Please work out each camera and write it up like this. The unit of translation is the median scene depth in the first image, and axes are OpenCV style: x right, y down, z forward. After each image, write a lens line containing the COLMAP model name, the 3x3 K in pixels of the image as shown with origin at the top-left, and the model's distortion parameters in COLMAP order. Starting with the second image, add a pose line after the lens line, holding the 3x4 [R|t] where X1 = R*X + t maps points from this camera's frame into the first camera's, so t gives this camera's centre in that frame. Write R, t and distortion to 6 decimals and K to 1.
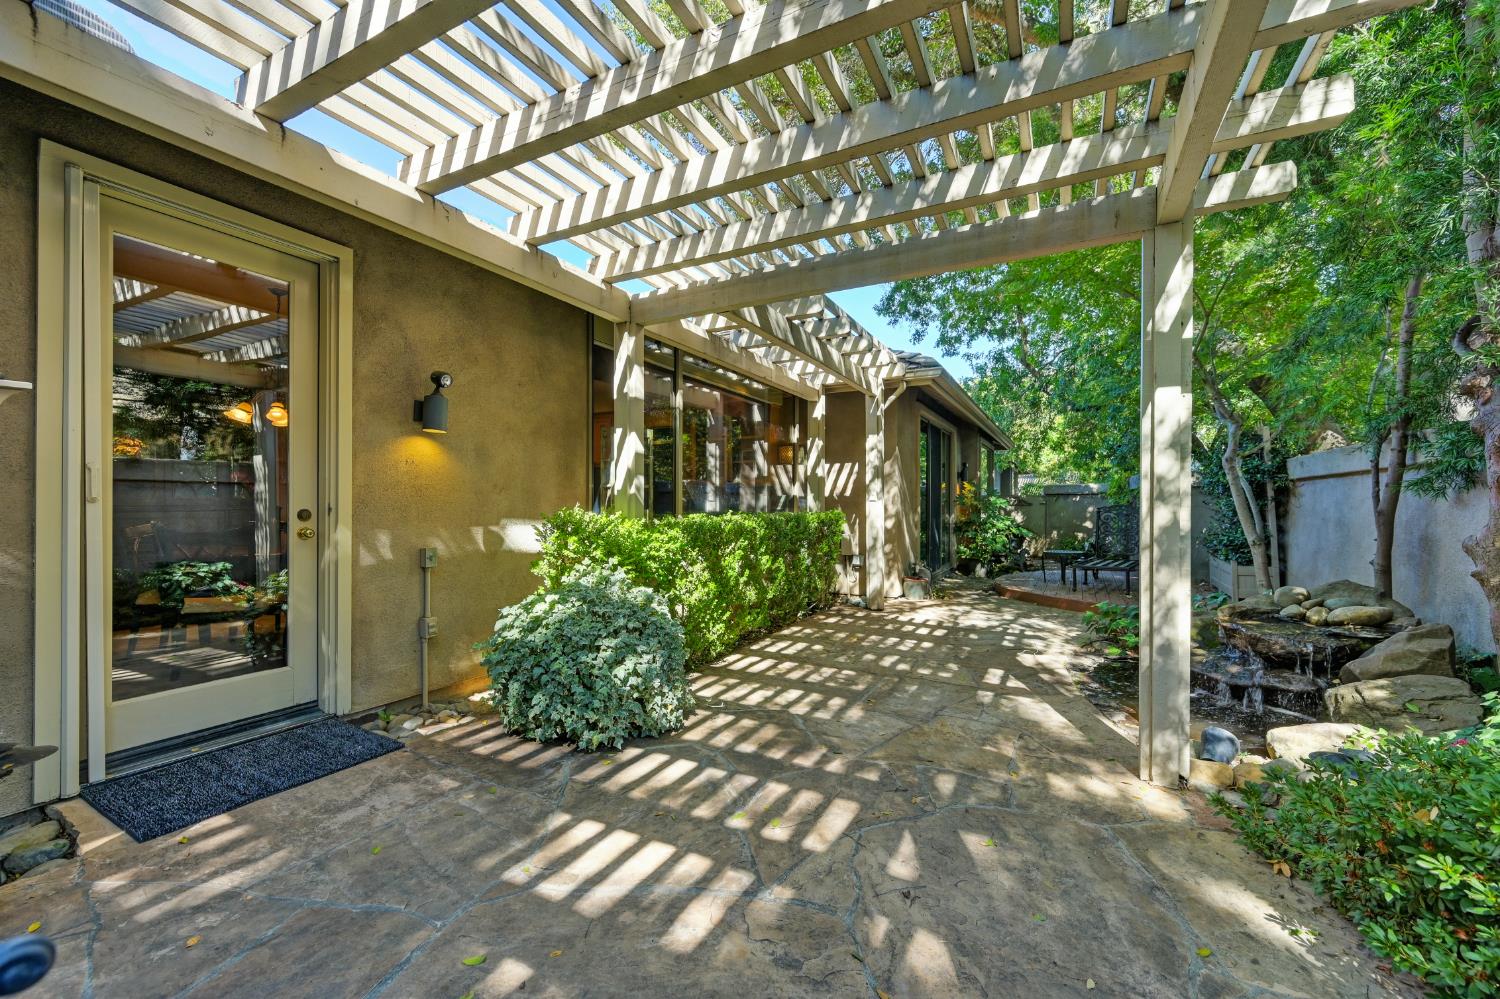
lens RADIAL K [[601.8, 0, 757.5], [0, 601.8, 499.7], [0, 0, 1]] dist [-0.000544, 0.000166]
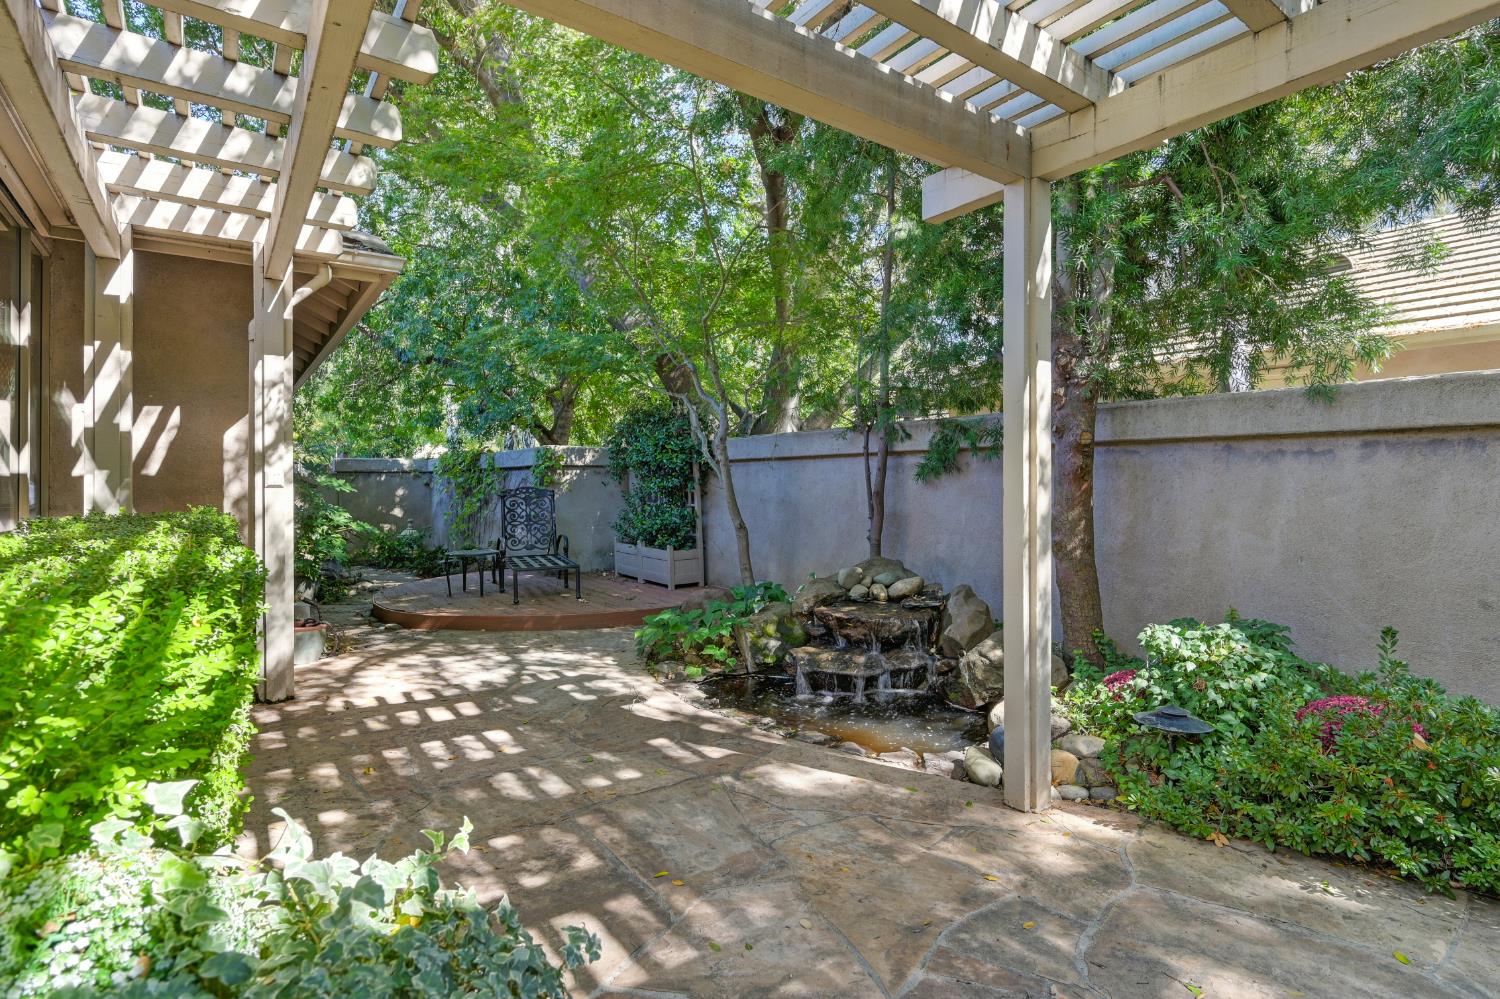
lens RADIAL K [[747.6, 0, 759.8], [0, 747.6, 476.4], [0, 0, 1]] dist [-0.002094, -0.000612]
pose [[0.432723, 0.001291, 0.901526, -0.250032], [0.000179, 0.999999, -0.001518, -0.006122], [-0.901527, 0.000819, 0.432722, 0.451785]]
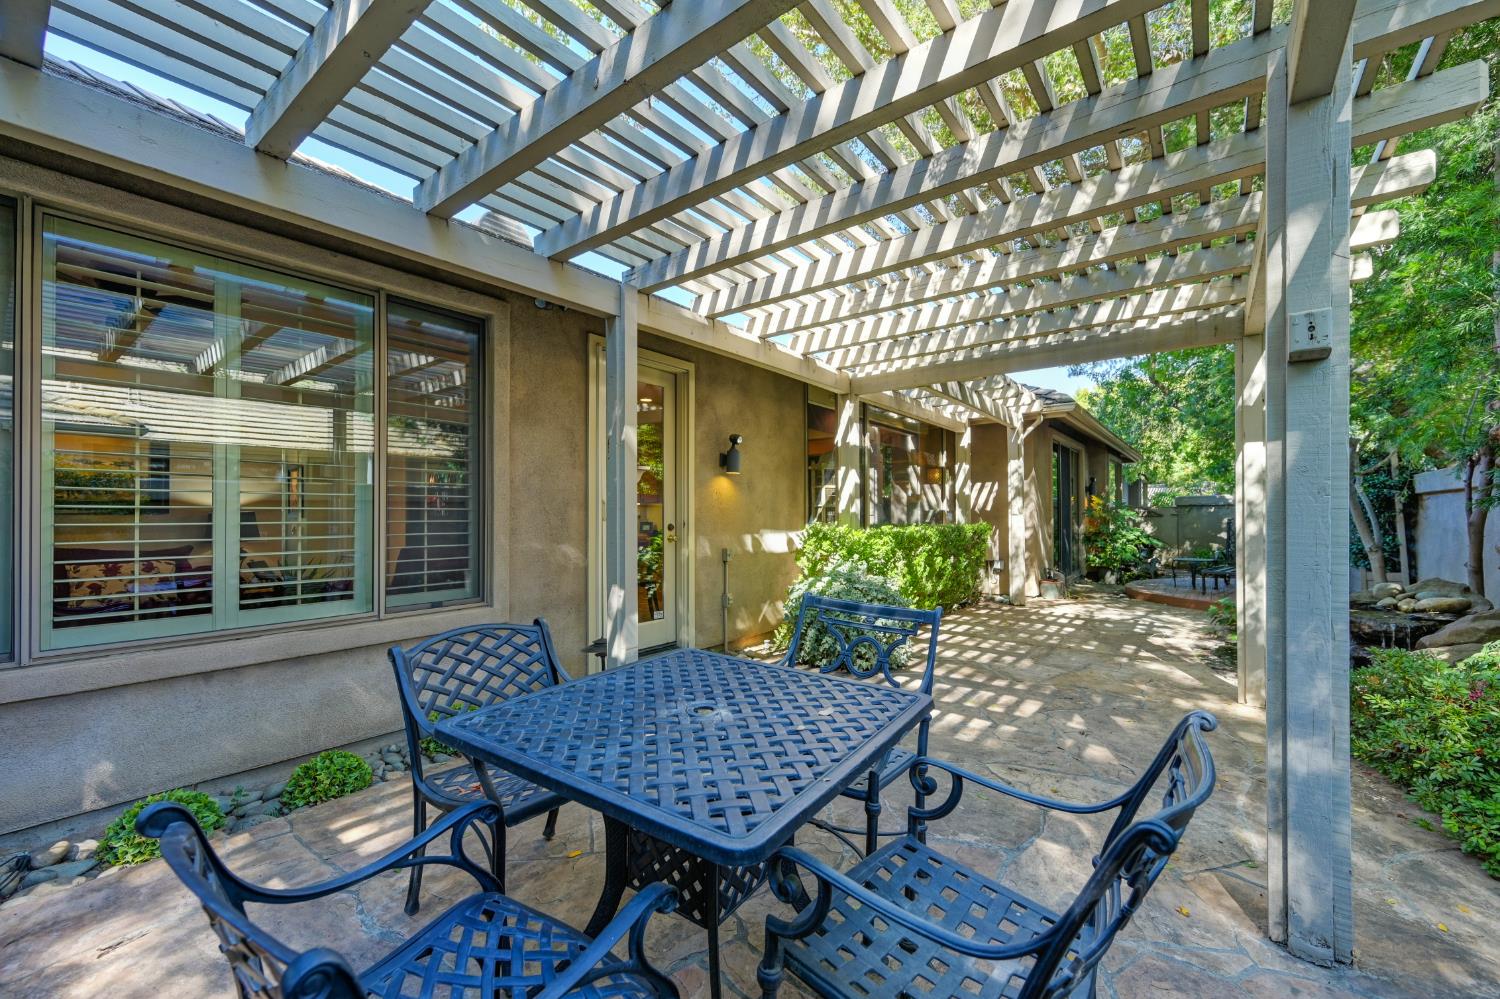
lens RADIAL K [[604.5, 0, 749.1], [0, 604.5, 506.5], [0, 0, 1]] dist [-0.000659, -0.000514]
pose [[0.984654, -0.008072, -0.174329, -0.152596], [0.006640, 0.999939, -0.008797, -0.009487], [0.174390, 0.007504, 0.984648, -0.358434]]
